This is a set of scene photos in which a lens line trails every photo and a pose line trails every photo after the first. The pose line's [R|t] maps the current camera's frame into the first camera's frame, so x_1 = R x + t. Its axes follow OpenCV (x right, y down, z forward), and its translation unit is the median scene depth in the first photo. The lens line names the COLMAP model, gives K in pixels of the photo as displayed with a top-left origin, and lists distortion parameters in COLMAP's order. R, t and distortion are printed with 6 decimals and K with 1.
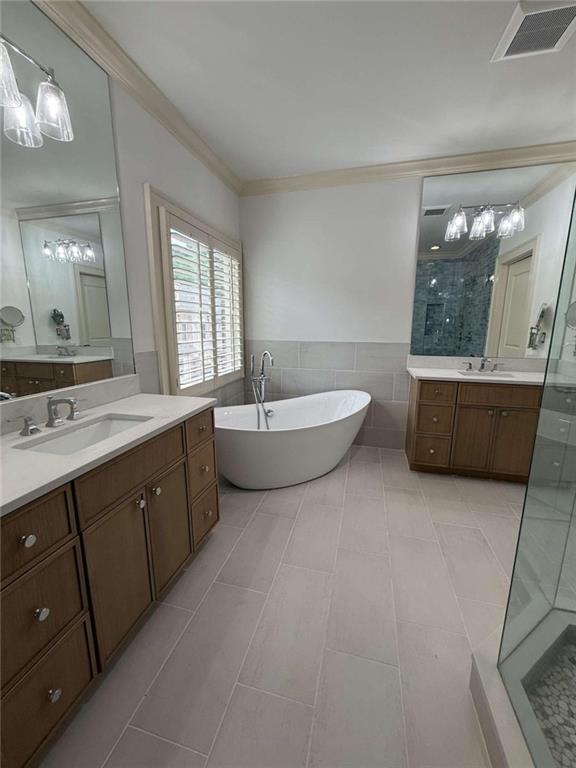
lens RADIAL K [[306.7, 0, 288.0], [0, 306.7, 384.0], [0, 0, 1]] dist [0.002173, -0.000384]
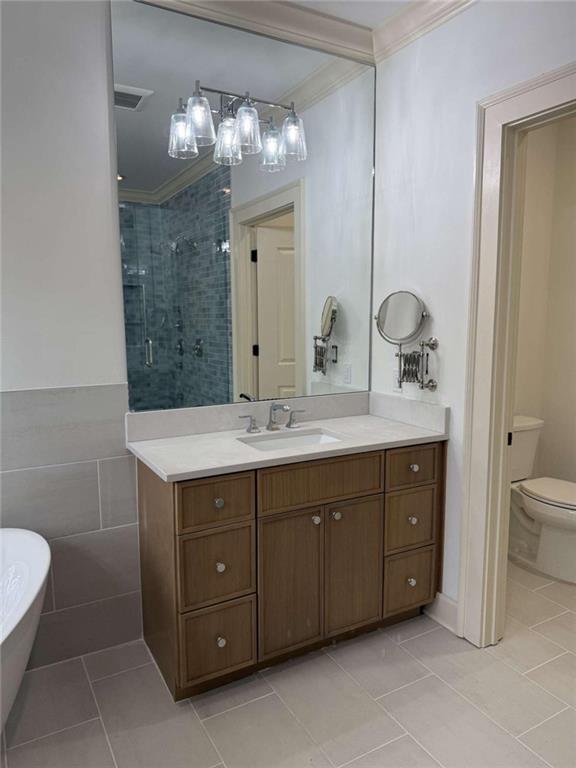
lens RADIAL K [[534.8, 0, 288.0], [0, 534.8, 384.0], [0, 0, 1]] dist [0.038104, -0.002865]
pose [[0.711590, -0.096767, 0.695900, 0.046650], [0.139356, 0.990231, -0.004804, -0.098077], [-0.688636, 0.100396, 0.718123, 0.320023]]
